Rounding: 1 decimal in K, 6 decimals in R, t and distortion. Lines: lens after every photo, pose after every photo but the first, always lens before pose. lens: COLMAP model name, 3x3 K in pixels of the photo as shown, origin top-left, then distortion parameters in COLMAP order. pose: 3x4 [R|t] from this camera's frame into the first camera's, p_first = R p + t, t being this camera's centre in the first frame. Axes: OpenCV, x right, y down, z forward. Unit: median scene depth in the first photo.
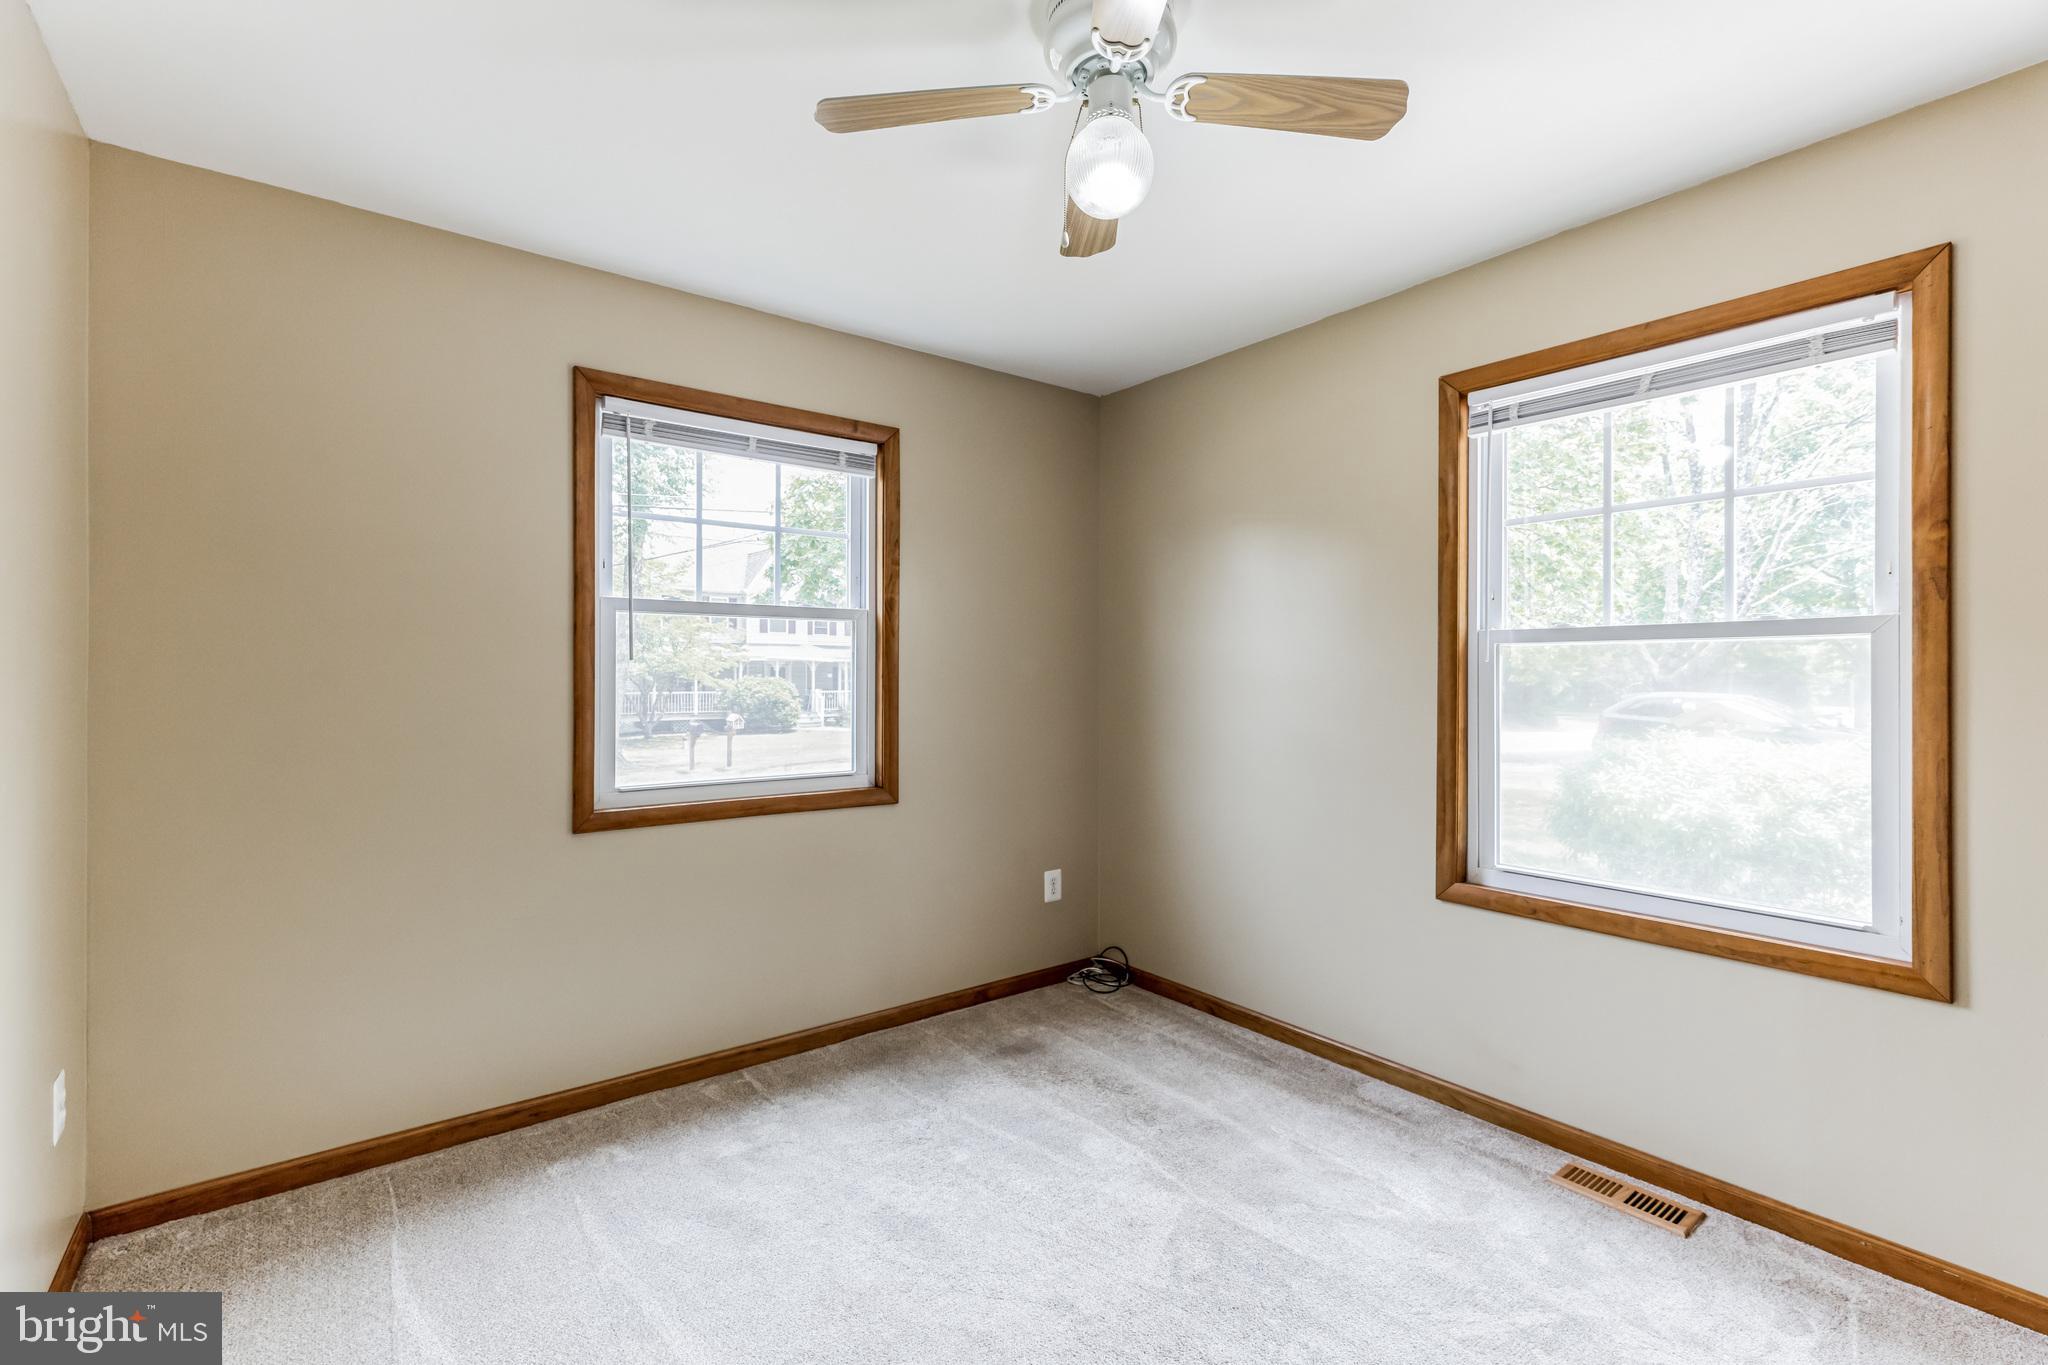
lens RADIAL K [[933.0, 0, 1020.3], [0, 933.0, 668.0], [0, 0, 1]] dist [0.002622, 0.000301]
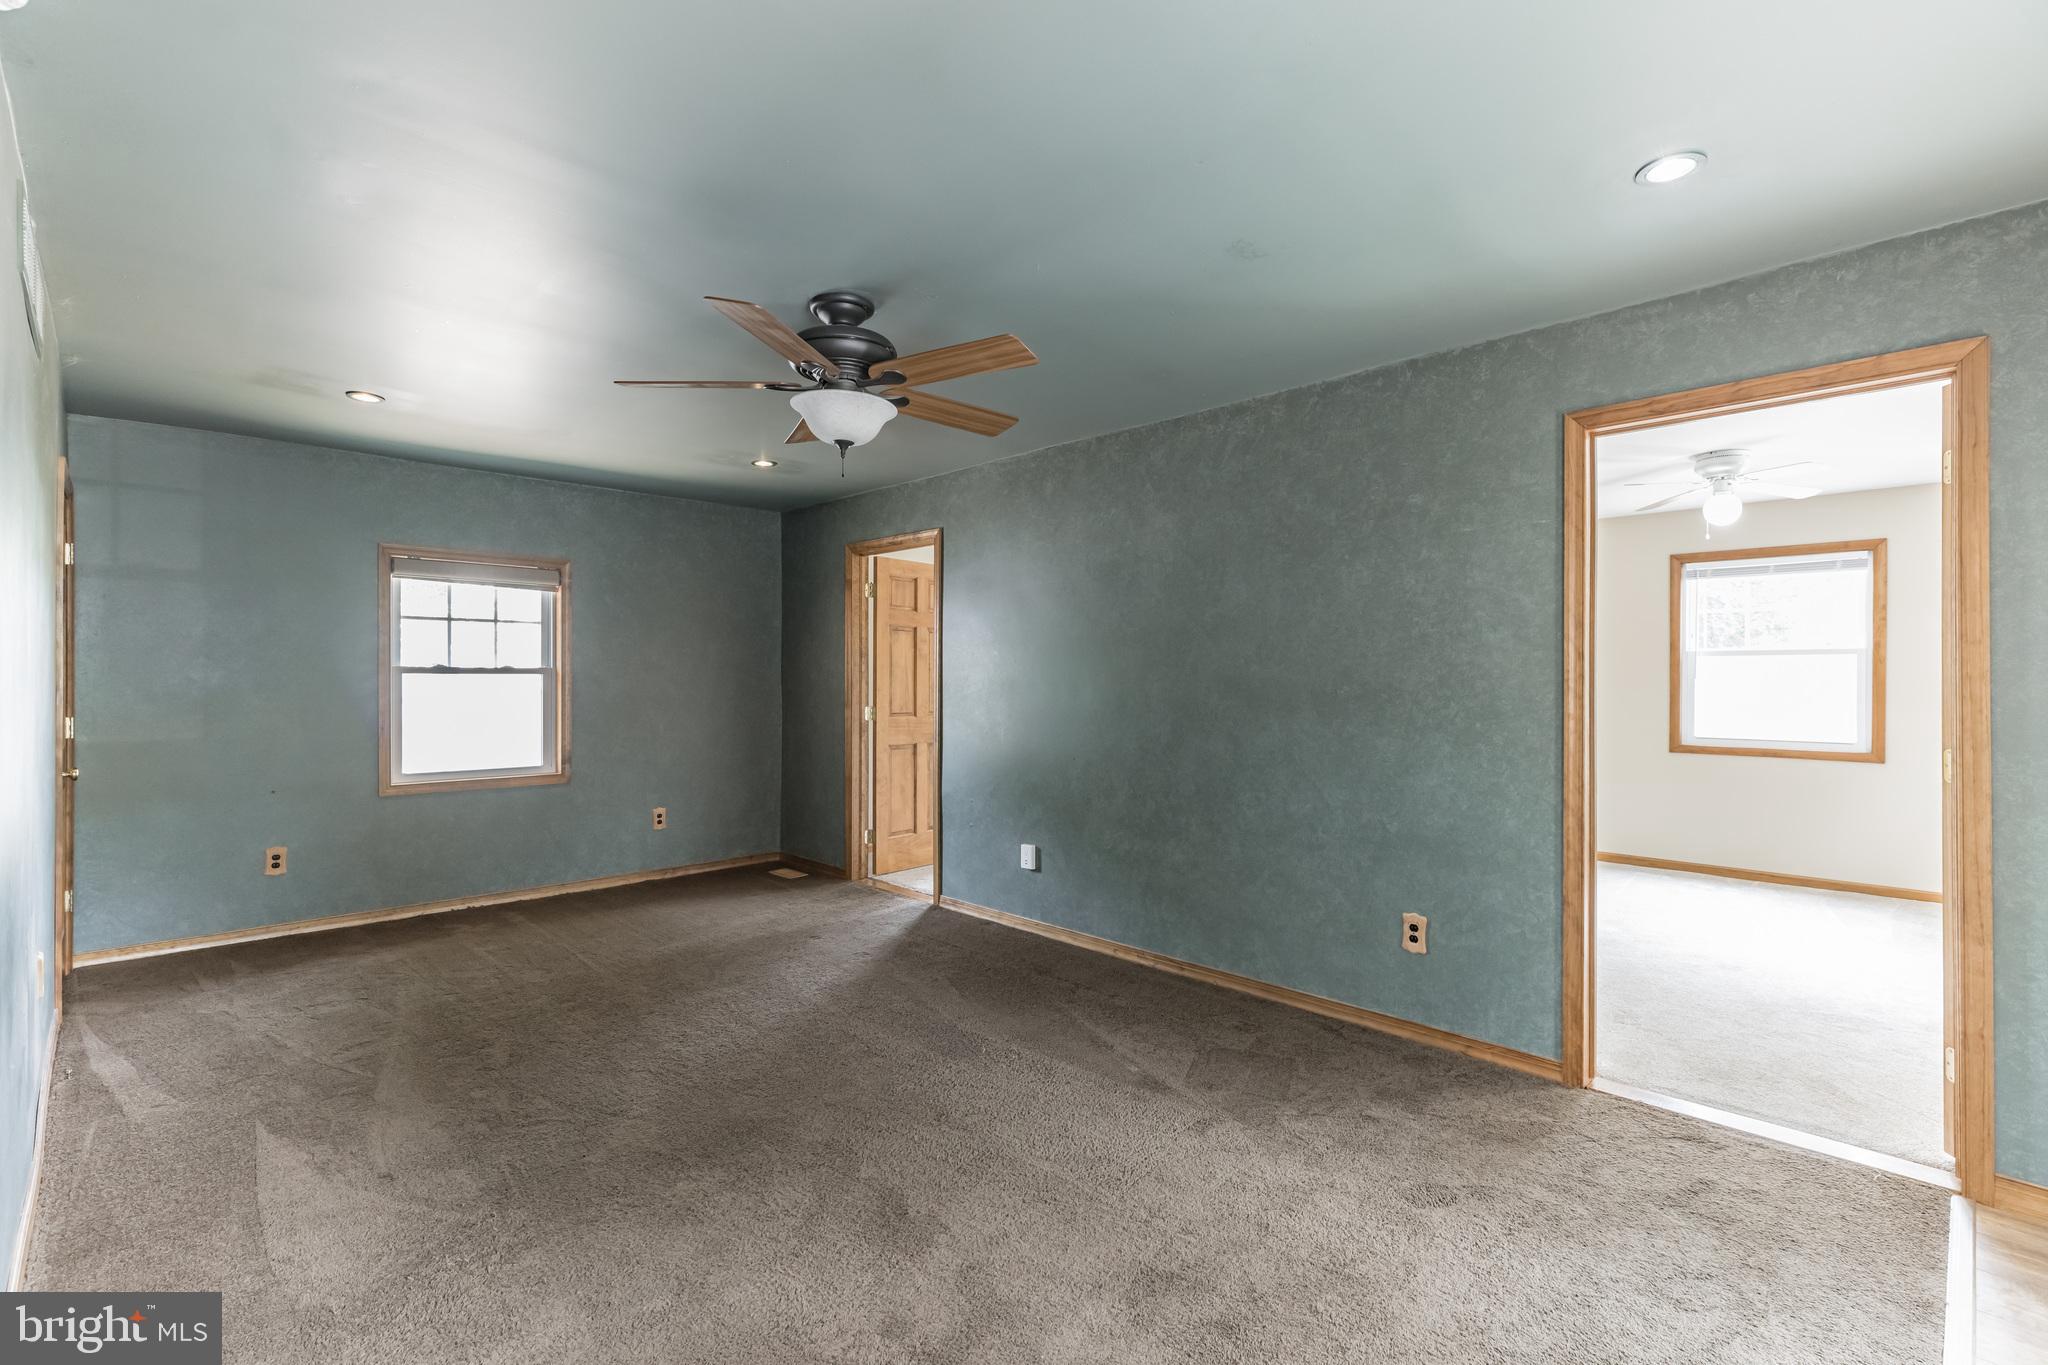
lens RADIAL K [[933.0, 0, 1020.3], [0, 933.0, 668.0], [0, 0, 1]] dist [0.002622, 0.000301]
pose [[0.110107, -0.010450, -0.993865, 1.666262], [0.003036, 0.999944, -0.010177, -0.016993], [0.993915, -0.001897, 0.110132, -0.884268]]
